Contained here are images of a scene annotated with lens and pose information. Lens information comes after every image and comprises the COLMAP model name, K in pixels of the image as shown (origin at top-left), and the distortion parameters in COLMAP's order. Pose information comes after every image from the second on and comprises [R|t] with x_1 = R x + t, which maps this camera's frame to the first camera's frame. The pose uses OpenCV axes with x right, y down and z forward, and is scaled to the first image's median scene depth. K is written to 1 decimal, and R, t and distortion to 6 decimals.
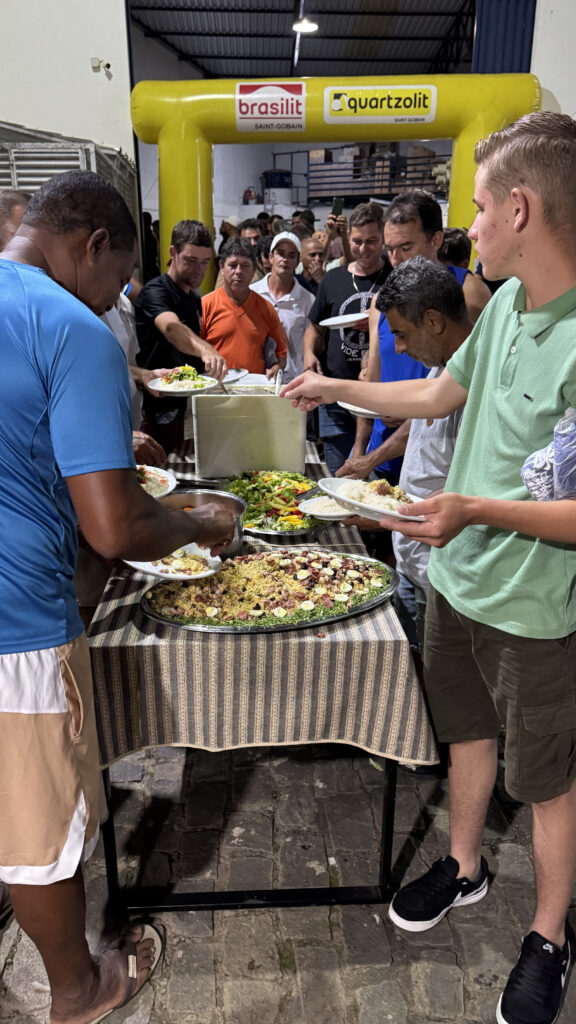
lens RADIAL K [[738.2, 0, 272.8], [0, 738.2, 517.1], [0, 0, 1]] dist [0.001723, -0.002168]
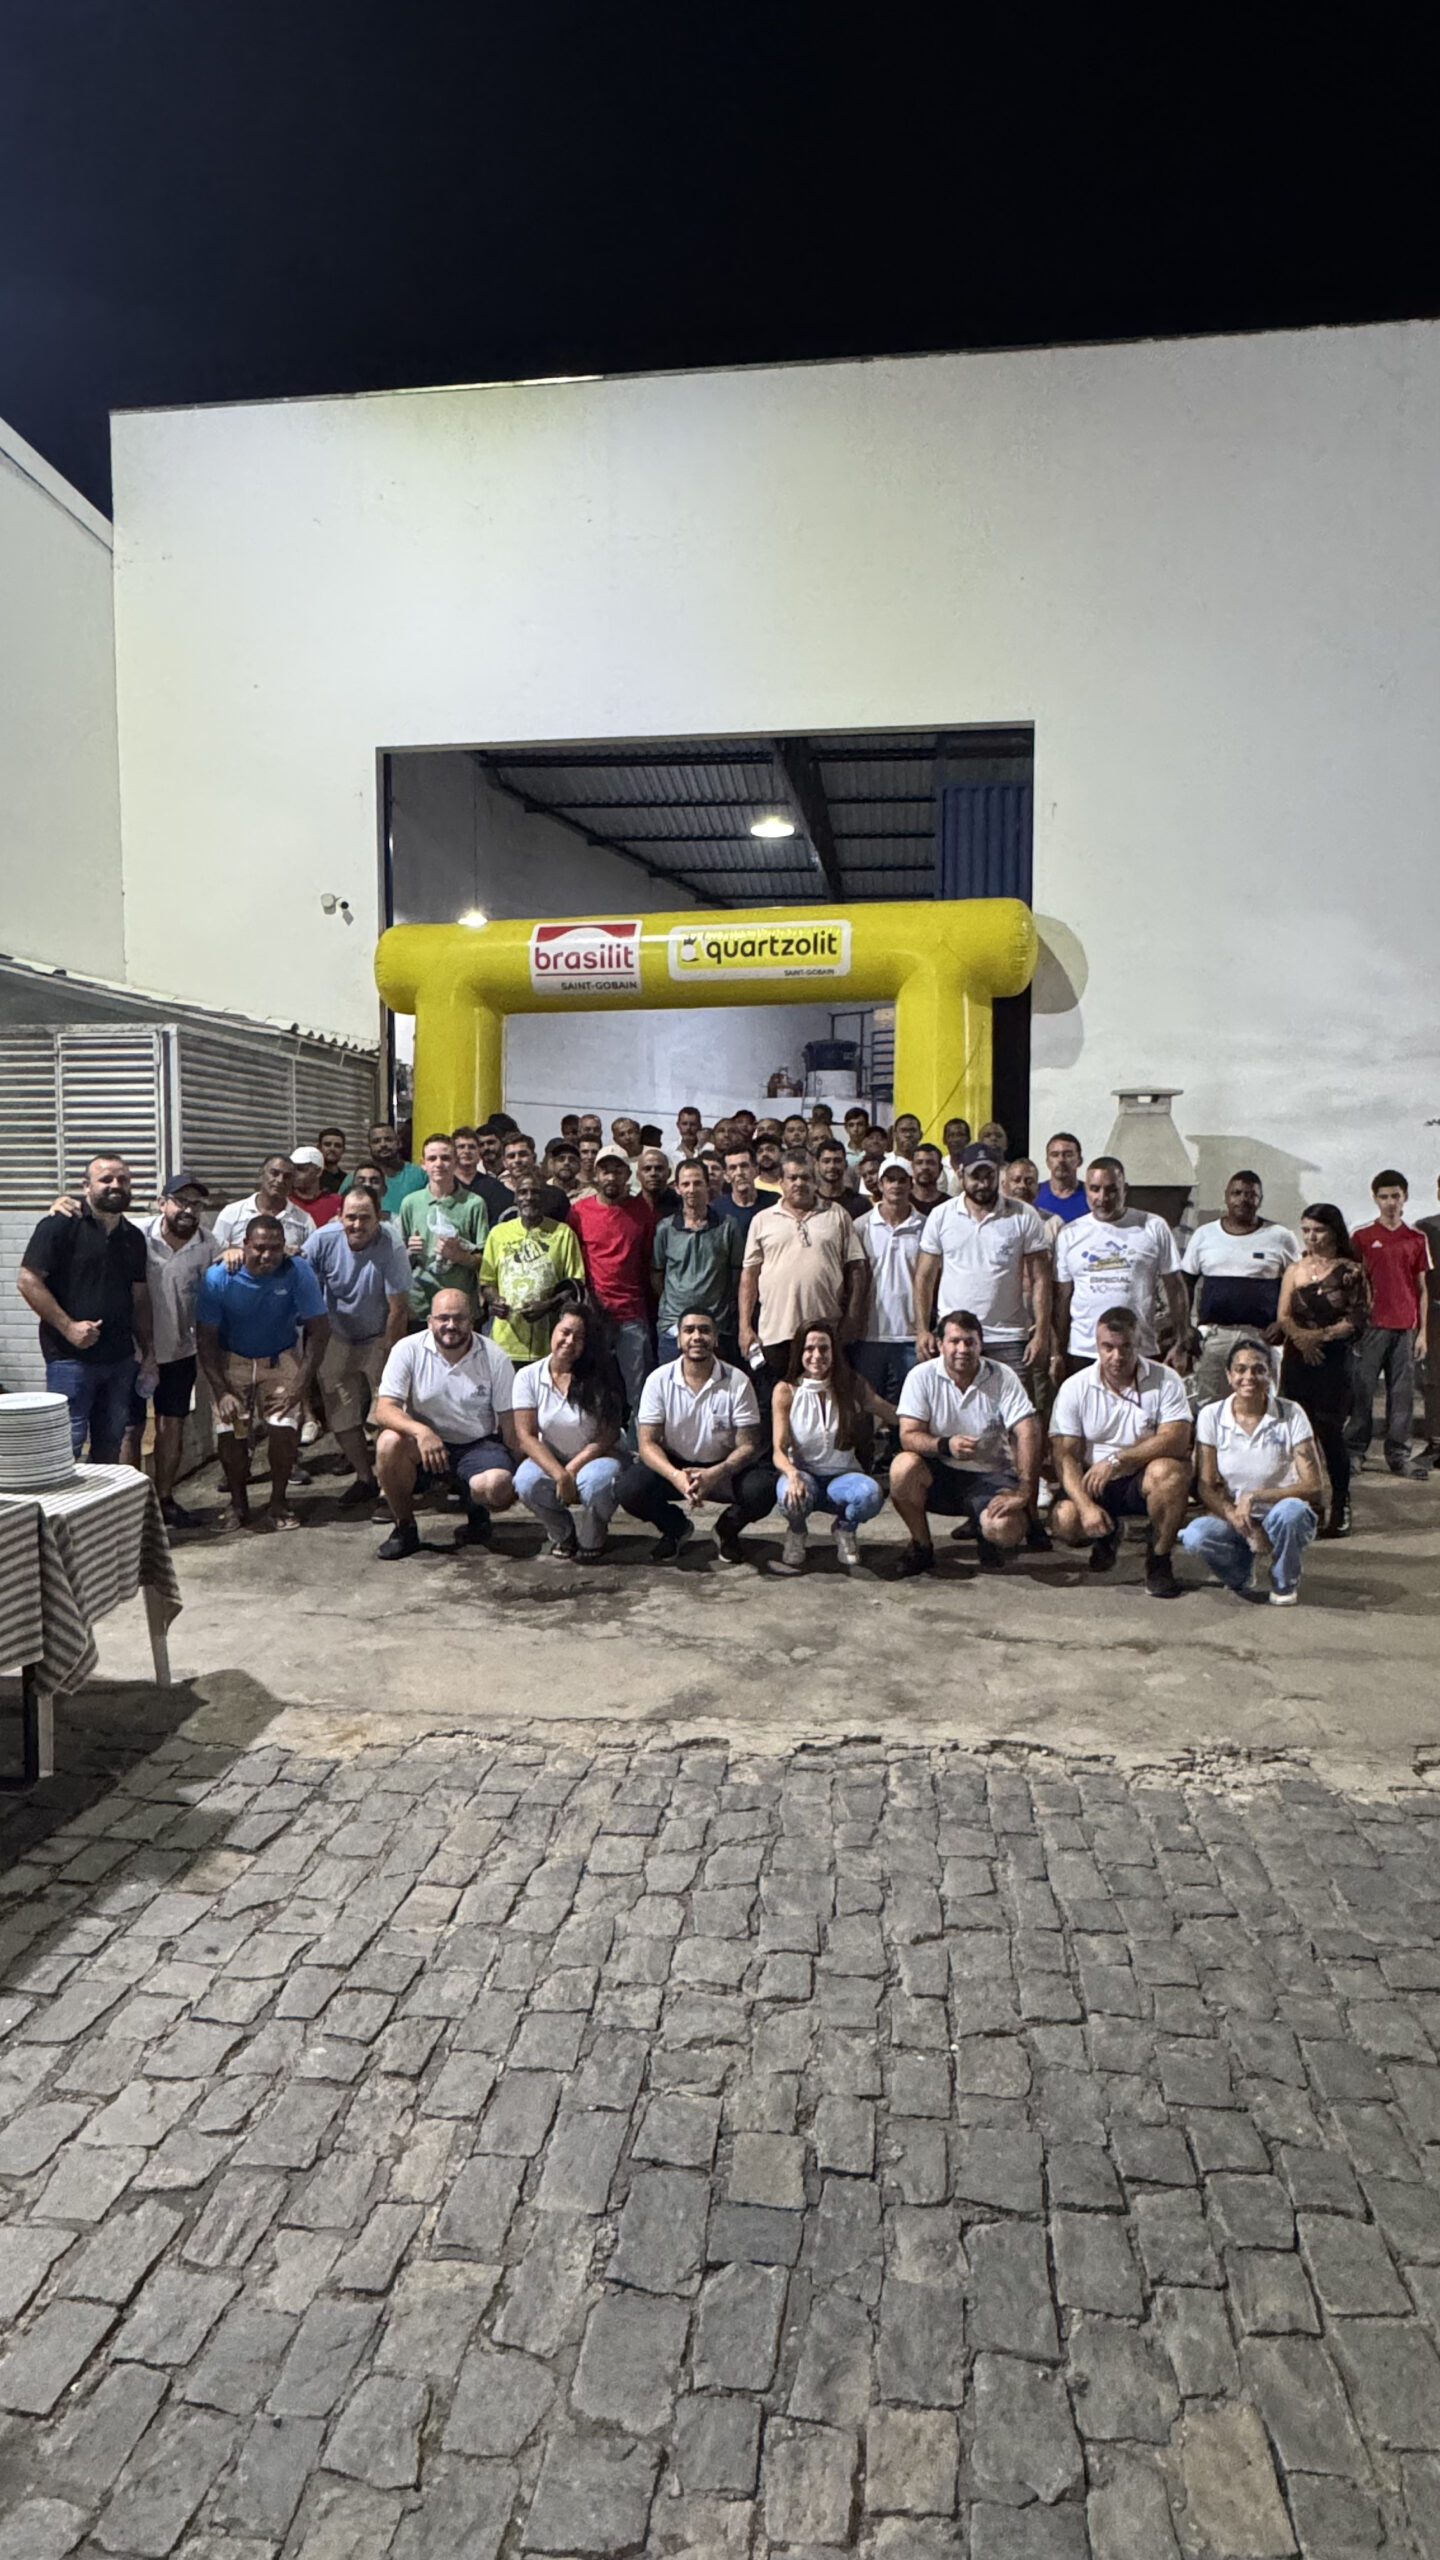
lens RADIAL K [[1424.3, 0, 732.0], [0, 1424.3, 1293.2], [0, 0, 1]] dist [0.000989, 0.000022]
pose [[0.990083, 0.011557, -0.140005, 0.102774], [-0.047346, 0.965755, -0.255100, 0.005162], [0.132262, 0.259199, 0.956725, -0.018679]]
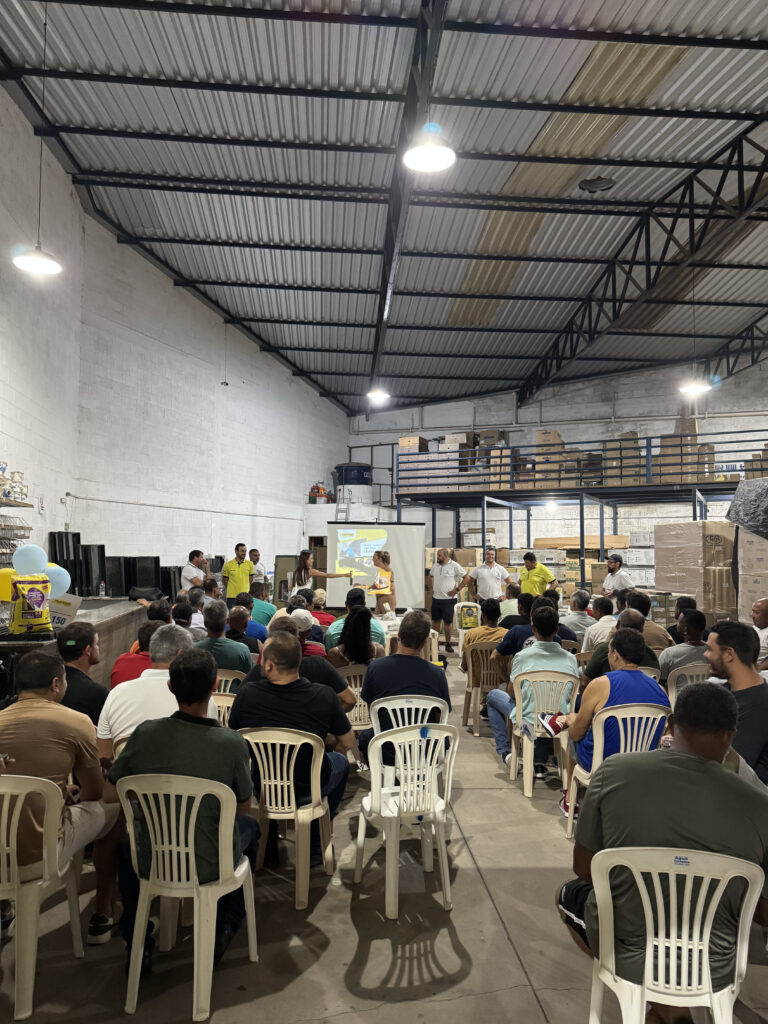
lens RADIAL K [[725.5, 0, 376.6], [0, 725.5, 512.3], [0, 0, 1]] dist [0.063363, -0.066242]
pose [[0.998756, 0.008918, 0.049070, -0.008884], [0.010687, 0.922760, -0.385227, -0.151785], [-0.048715, 0.385272, 0.921516, 0.373993]]
